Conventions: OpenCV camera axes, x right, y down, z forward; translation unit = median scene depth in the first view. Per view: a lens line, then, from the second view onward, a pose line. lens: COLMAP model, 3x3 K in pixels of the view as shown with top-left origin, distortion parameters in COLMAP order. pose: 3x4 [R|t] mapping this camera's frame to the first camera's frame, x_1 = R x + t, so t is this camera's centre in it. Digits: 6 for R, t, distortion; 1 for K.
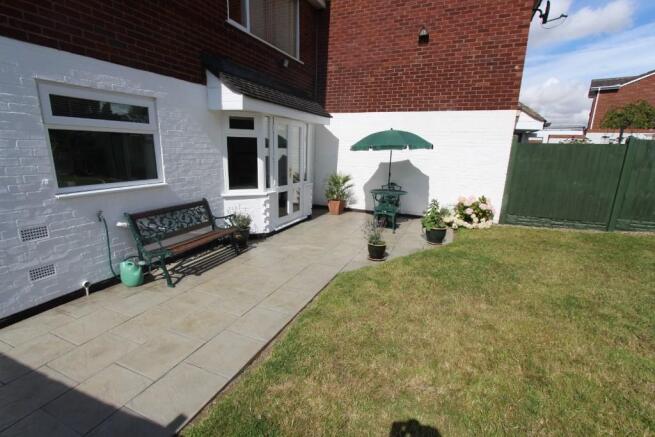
lens RADIAL K [[300.5, 0, 325.4], [0, 300.5, 220.2], [0, 0, 1]] dist [-0.015079, 0.000383]
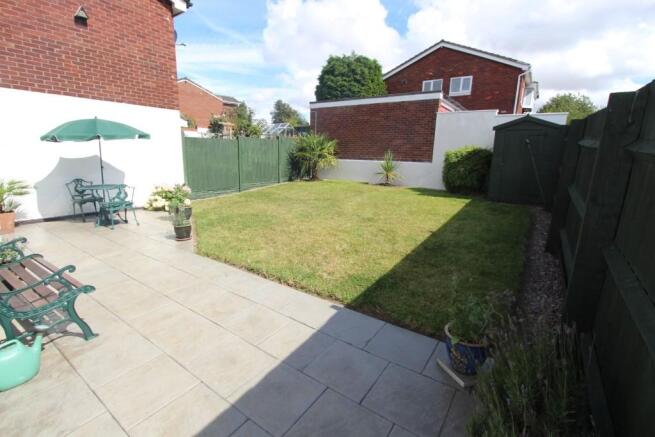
lens RADIAL K [[300.5, 0, 324.7], [0, 300.5, 216.4], [0, 0, 1]] dist [-0.015079, 0.000383]
pose [[0.204699, -0.218635, 0.954095, -0.537137], [0.209700, 0.961899, 0.175432, -0.026224], [-0.956098, 0.164163, 0.242747, 0.158704]]
